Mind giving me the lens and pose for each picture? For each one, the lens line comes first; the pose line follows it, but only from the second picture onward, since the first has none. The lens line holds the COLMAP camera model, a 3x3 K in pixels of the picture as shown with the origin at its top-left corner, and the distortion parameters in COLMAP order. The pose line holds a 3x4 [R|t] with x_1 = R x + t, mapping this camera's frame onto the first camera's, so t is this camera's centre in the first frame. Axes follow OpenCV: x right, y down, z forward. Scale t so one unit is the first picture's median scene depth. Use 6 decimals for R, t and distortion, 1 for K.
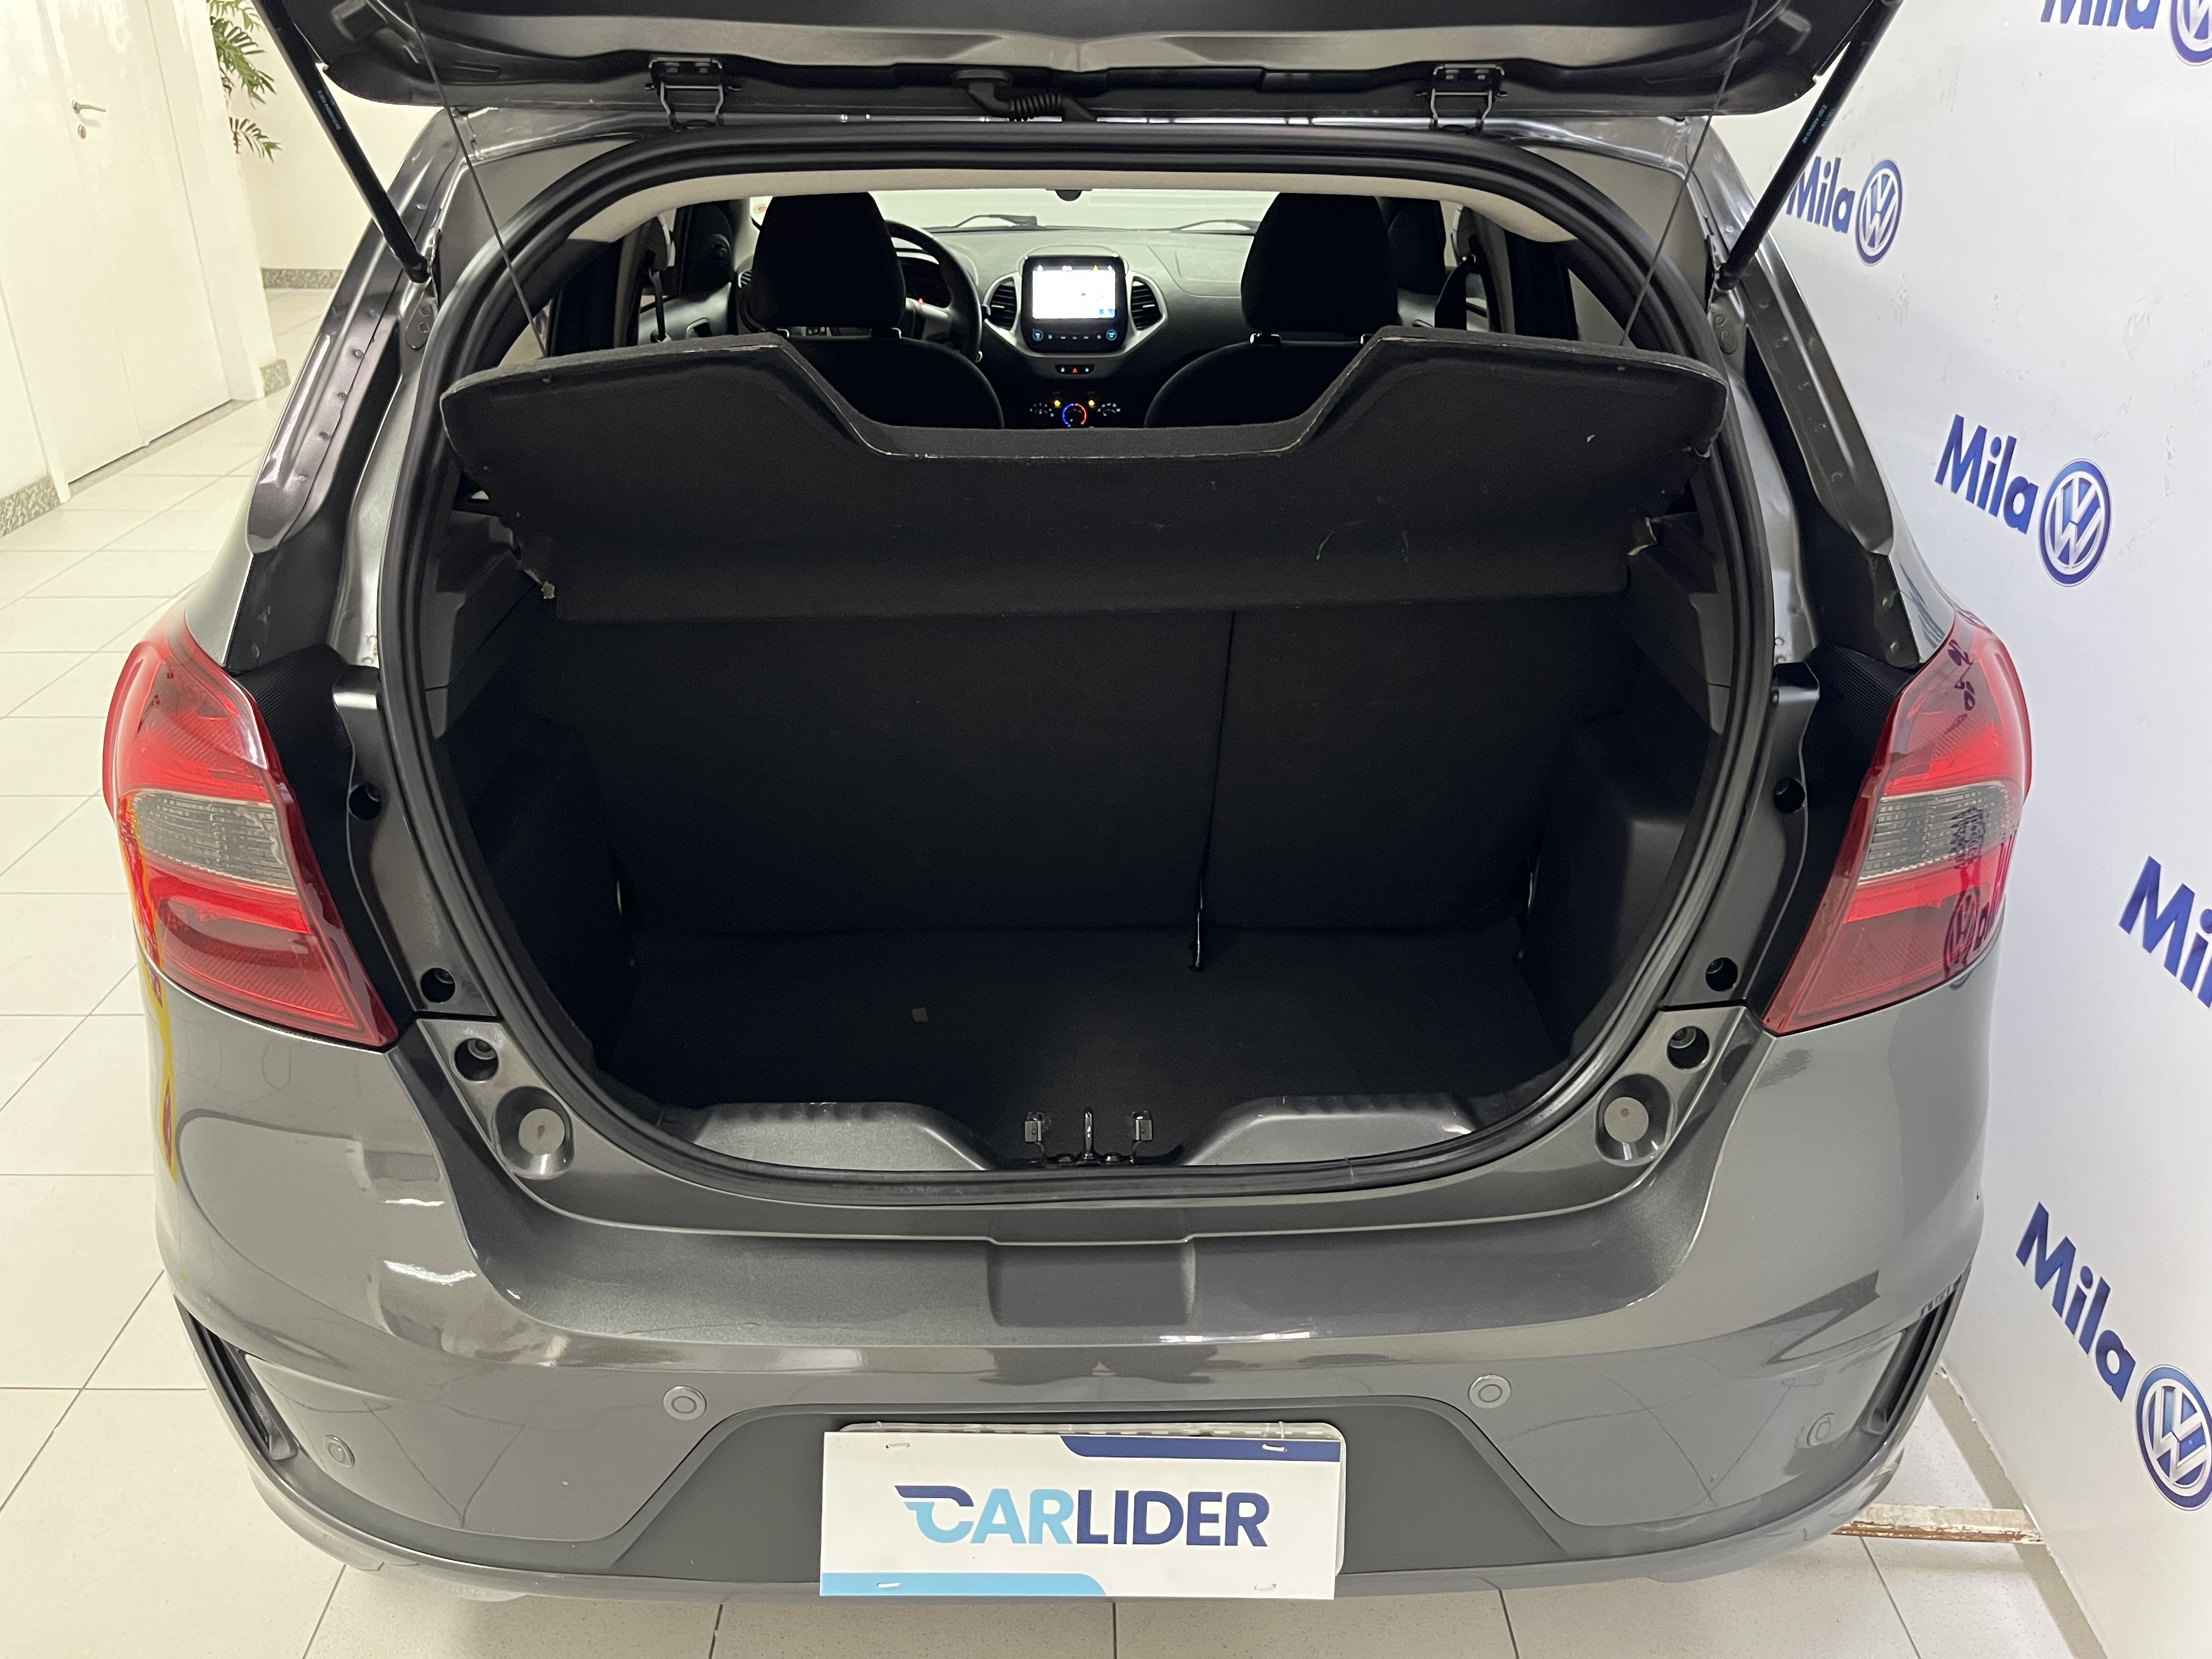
lens RADIAL K [[1662.2, 0, 1119.3], [0, 1662.2, 819.3], [0, 0, 1]] dist [0.019543, -0.067097]
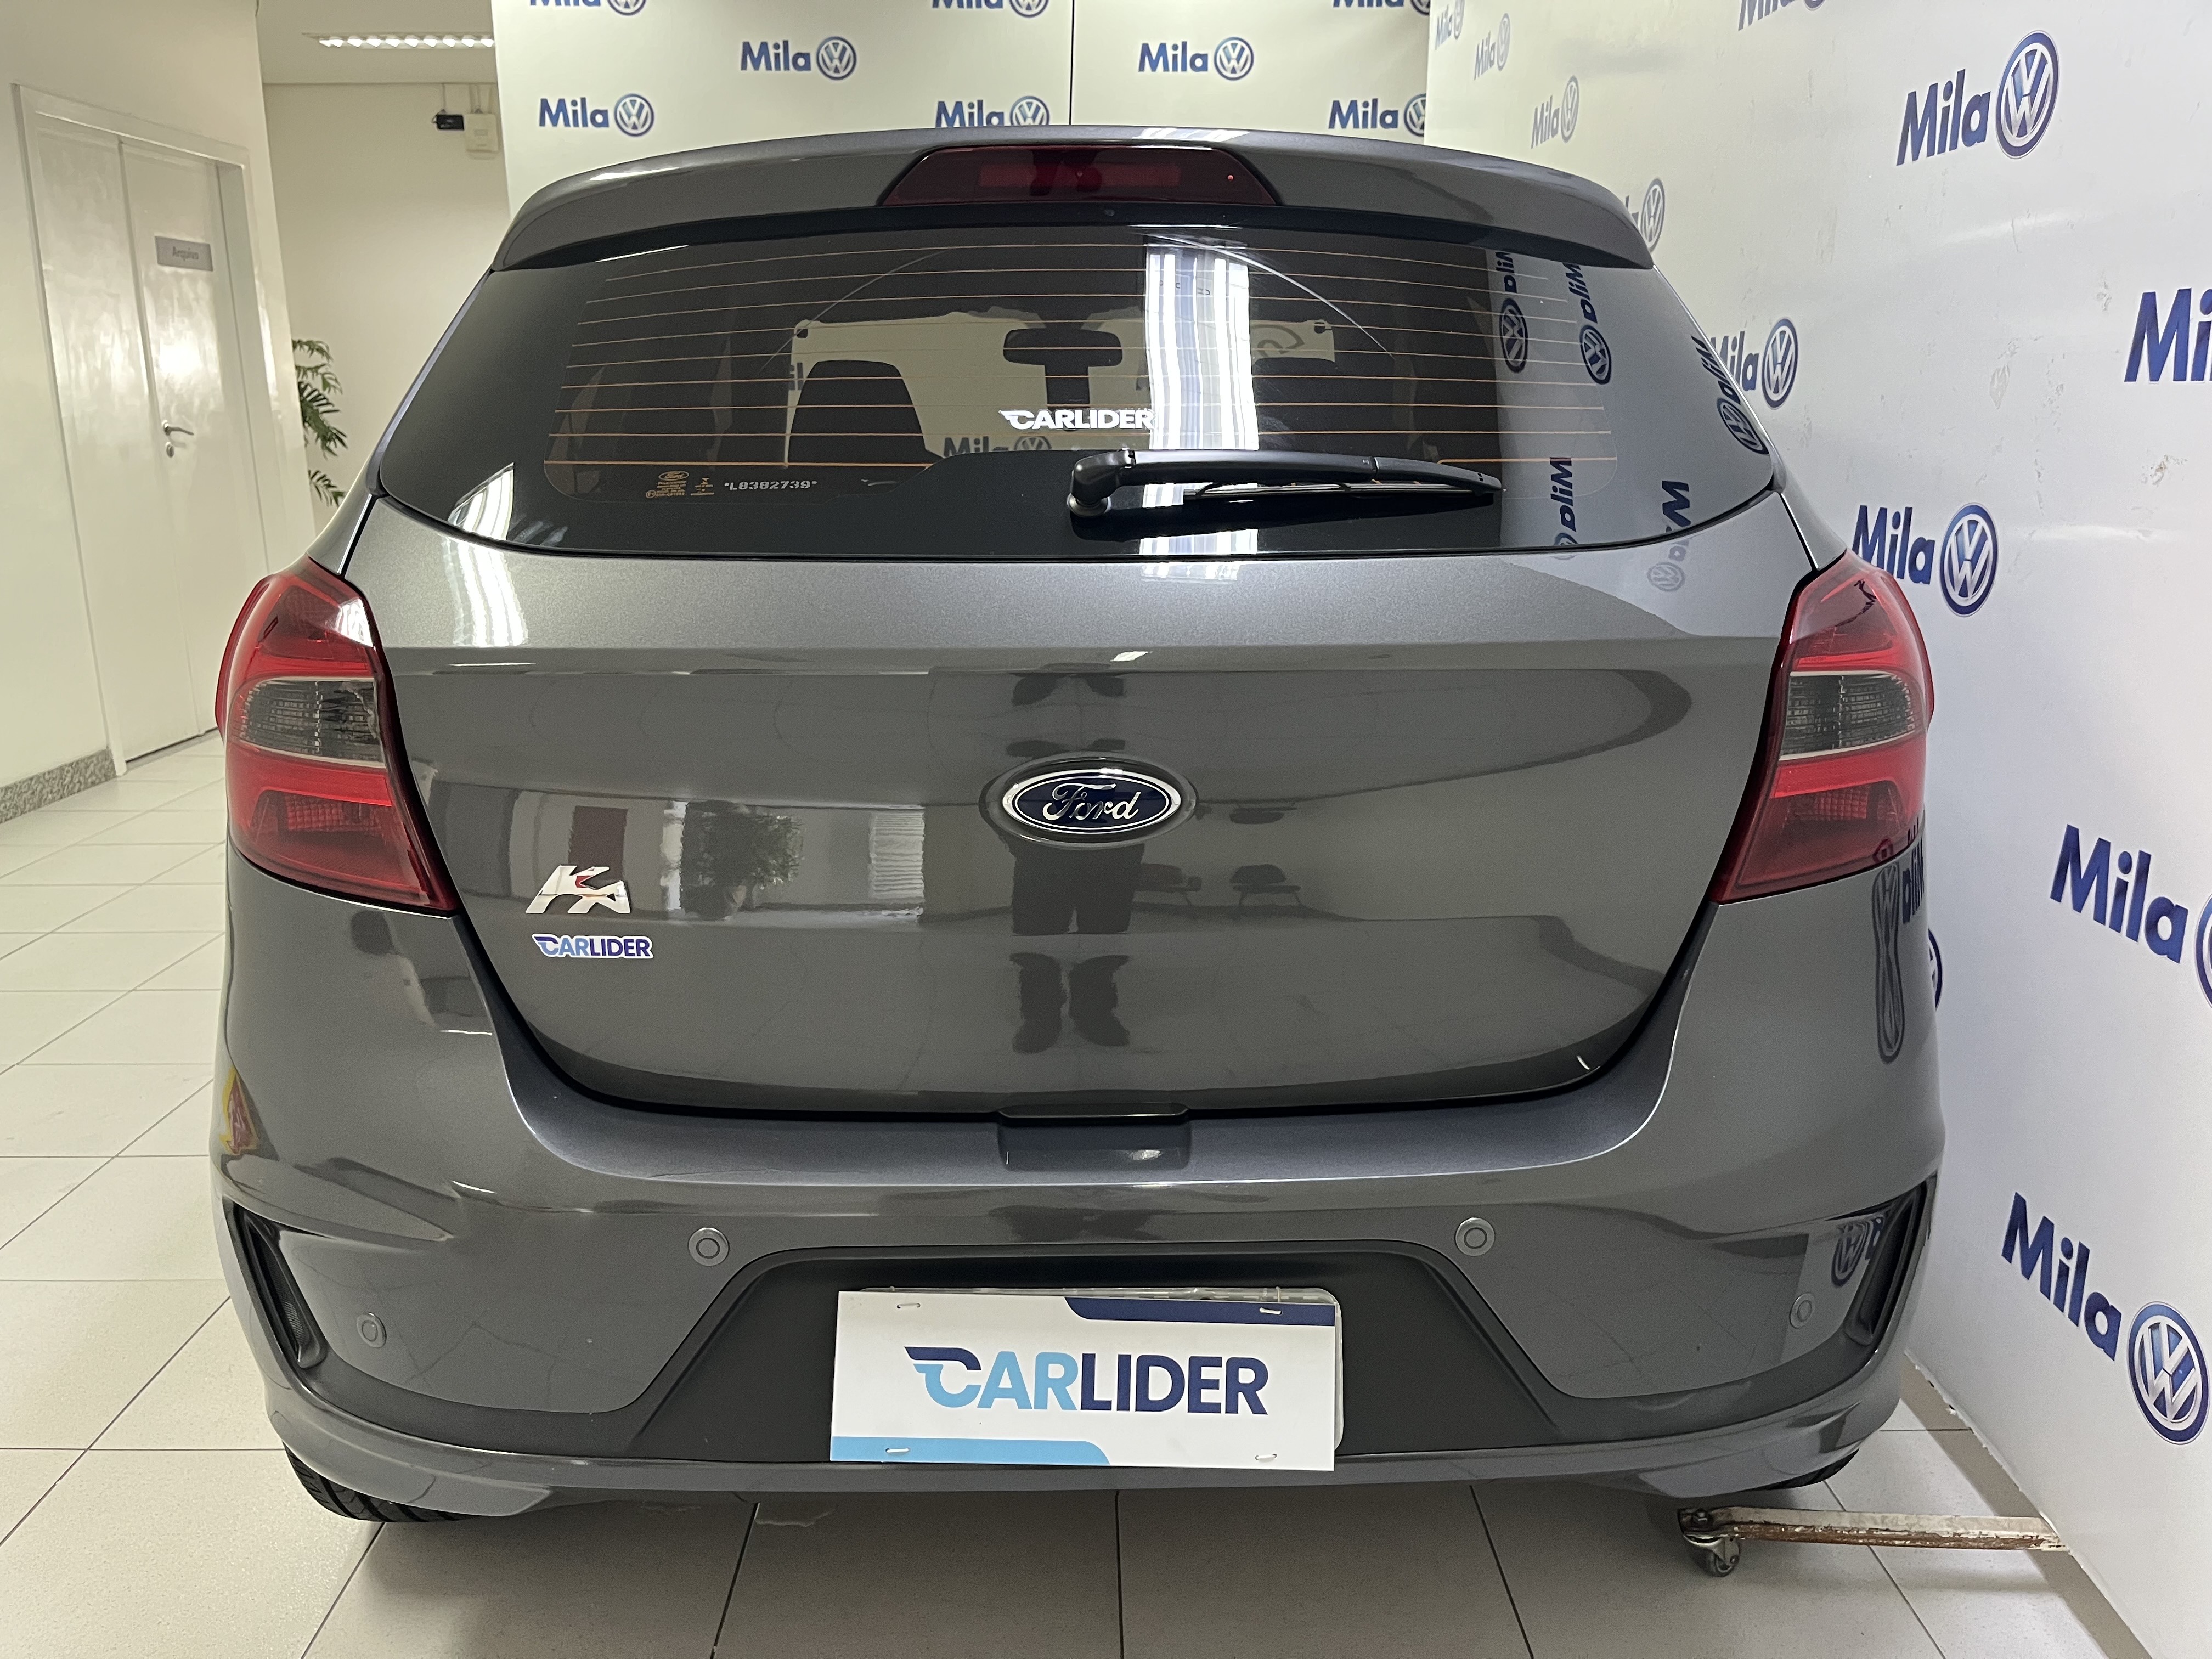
lens RADIAL K [[1662.2, 0, 1110.3], [0, 1662.2, 817.2], [0, 0, 1]] dist [0.019543, -0.067097]
pose [[0.999950, -0.006692, -0.007444, 0.002244], [0.004872, 0.975032, -0.222012, 0.262535], [0.008743, 0.221964, 0.975016, -0.068783]]
